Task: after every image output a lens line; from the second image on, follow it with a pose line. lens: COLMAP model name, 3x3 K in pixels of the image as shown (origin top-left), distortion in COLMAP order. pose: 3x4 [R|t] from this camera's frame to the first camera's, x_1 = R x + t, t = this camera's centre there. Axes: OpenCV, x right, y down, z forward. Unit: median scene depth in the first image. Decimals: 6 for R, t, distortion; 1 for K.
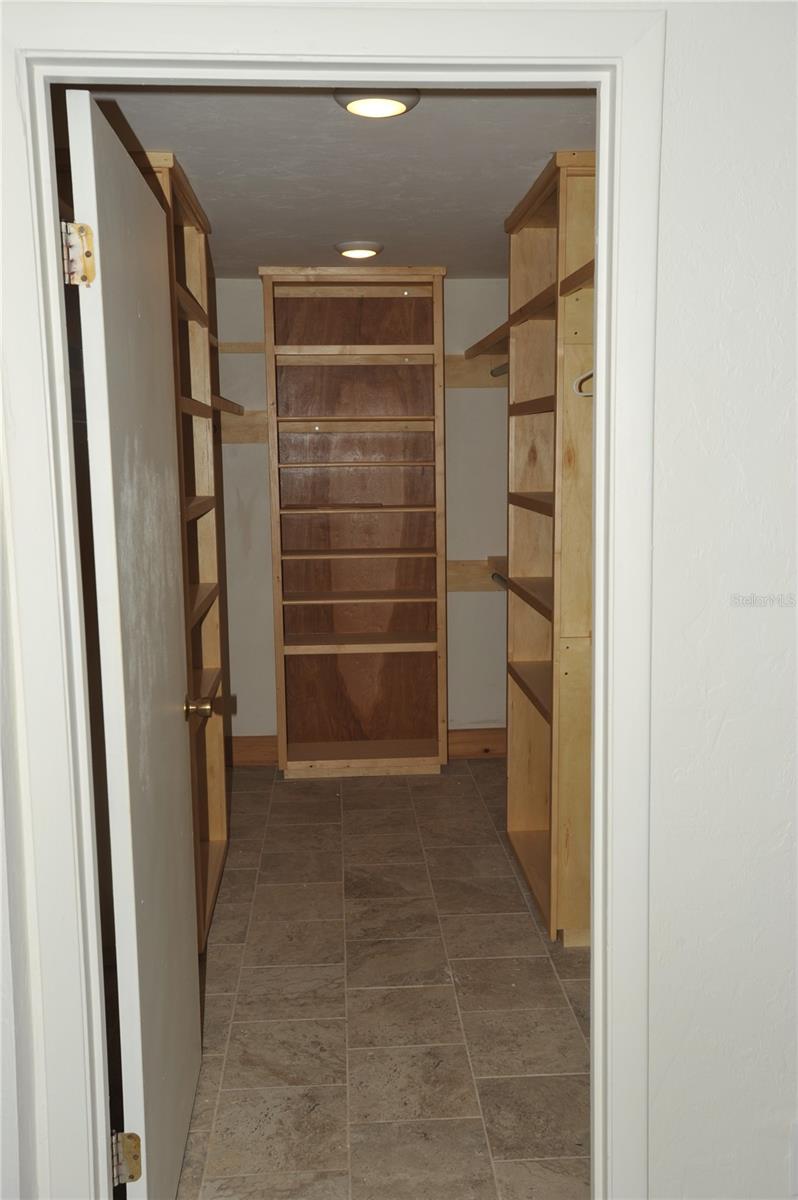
lens RADIAL K [[1103.5, 0, 399.0], [0, 1103.5, 600.0], [0, 0, 1]] dist [-0.002358, 0.126674]
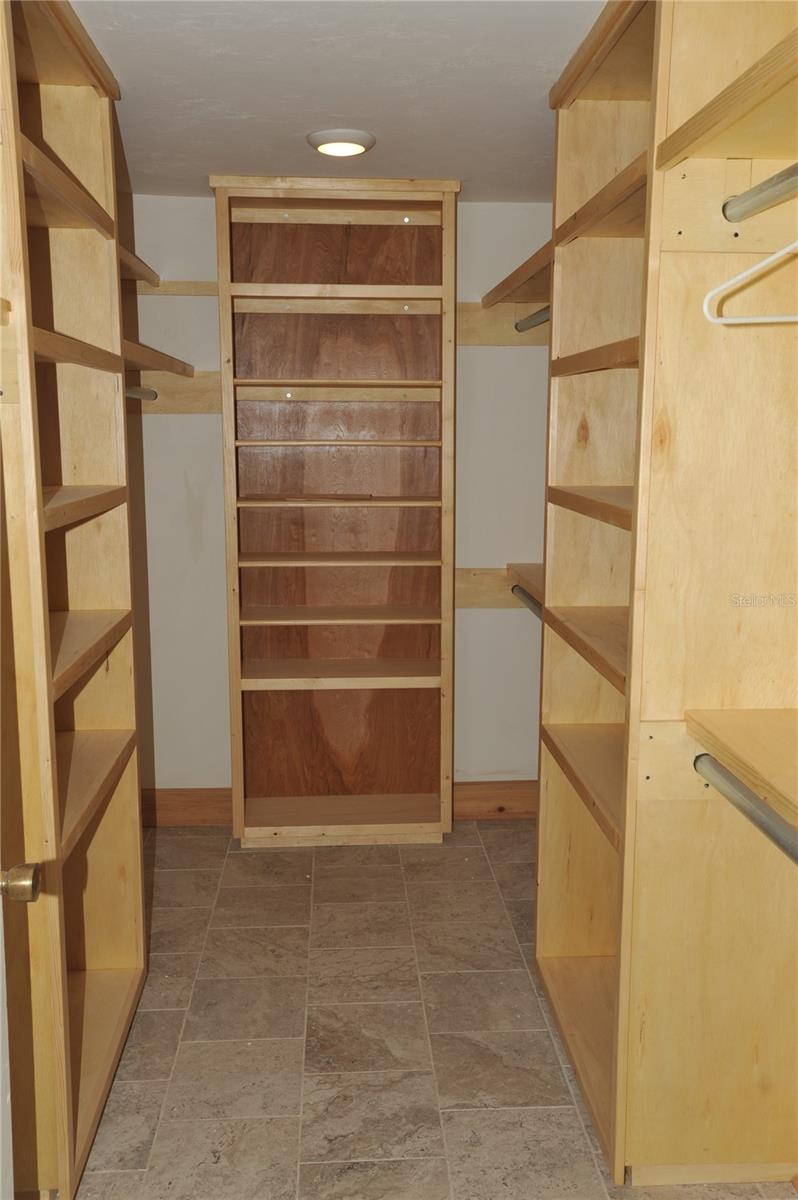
lens RADIAL K [[1103.5, 0, 399.0], [0, 1103.5, 600.0], [0, 0, 1]] dist [-0.002358, 0.126674]
pose [[0.999907, 0.013618, 0.000855, 0.004190], [-0.013632, 0.999739, 0.018328, -0.029576], [-0.000605, -0.018338, 0.999832, 0.239588]]
